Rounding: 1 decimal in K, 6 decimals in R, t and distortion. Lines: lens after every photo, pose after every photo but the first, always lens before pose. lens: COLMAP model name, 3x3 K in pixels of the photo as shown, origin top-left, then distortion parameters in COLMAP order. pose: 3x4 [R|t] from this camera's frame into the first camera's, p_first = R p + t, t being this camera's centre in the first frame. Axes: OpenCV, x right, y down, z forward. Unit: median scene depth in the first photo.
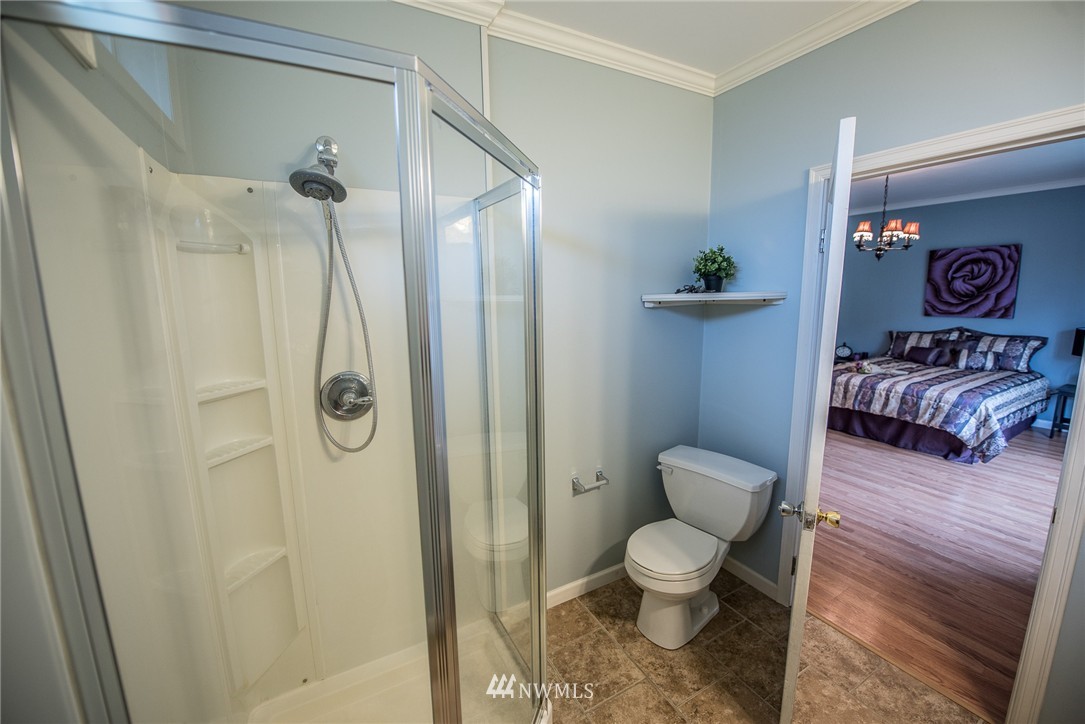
lens RADIAL K [[436.7, 0, 540.8], [0, 436.7, 355.9], [0, 0, 1]] dist [-0.021462, -0.000195]
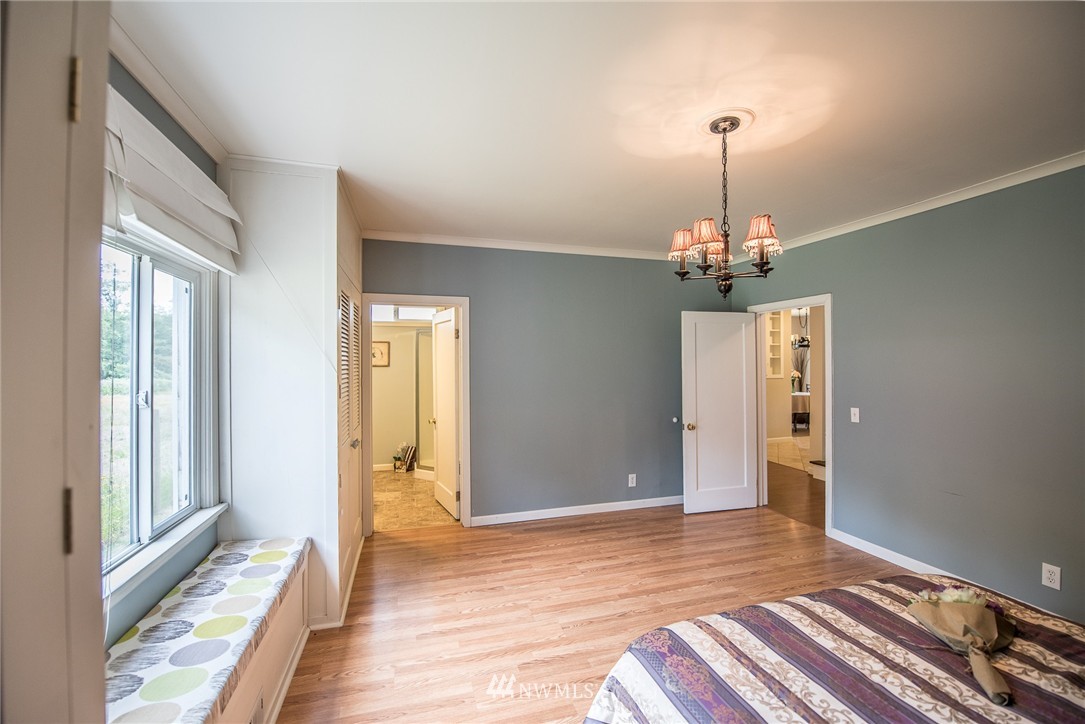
lens RADIAL K [[444.0, 0, 544.3], [0, 444.0, 359.0], [0, 0, 1]] dist [-0.022770, -0.000211]
pose [[-0.206082, 0.000100, -0.978535, 1.063514], [-0.147929, 0.988504, 0.031255, -0.107352], [0.967289, 0.151195, -0.203698, 0.722346]]
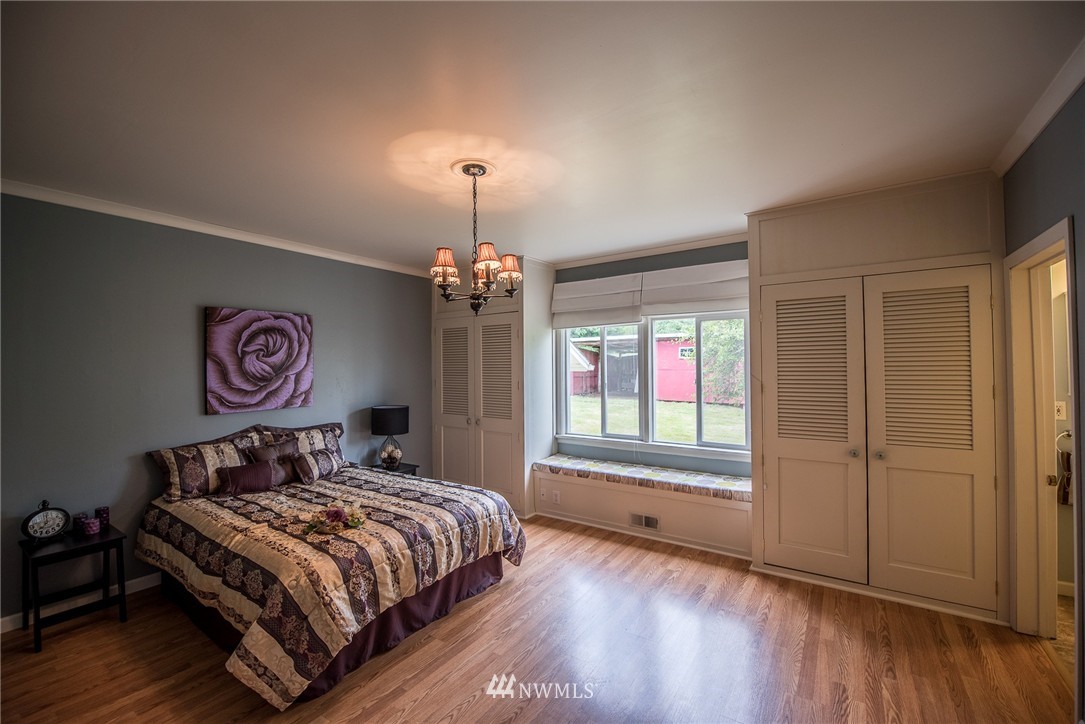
lens RADIAL K [[444.0, 0, 544.3], [0, 444.0, 359.0], [0, 0, 1]] dist [-0.022770, -0.000211]
pose [[-0.454640, 0.036609, 0.889922, 0.159679], [0.155168, 0.987131, 0.038664, -0.135049], [-0.877055, 0.155665, -0.454470, 0.956986]]
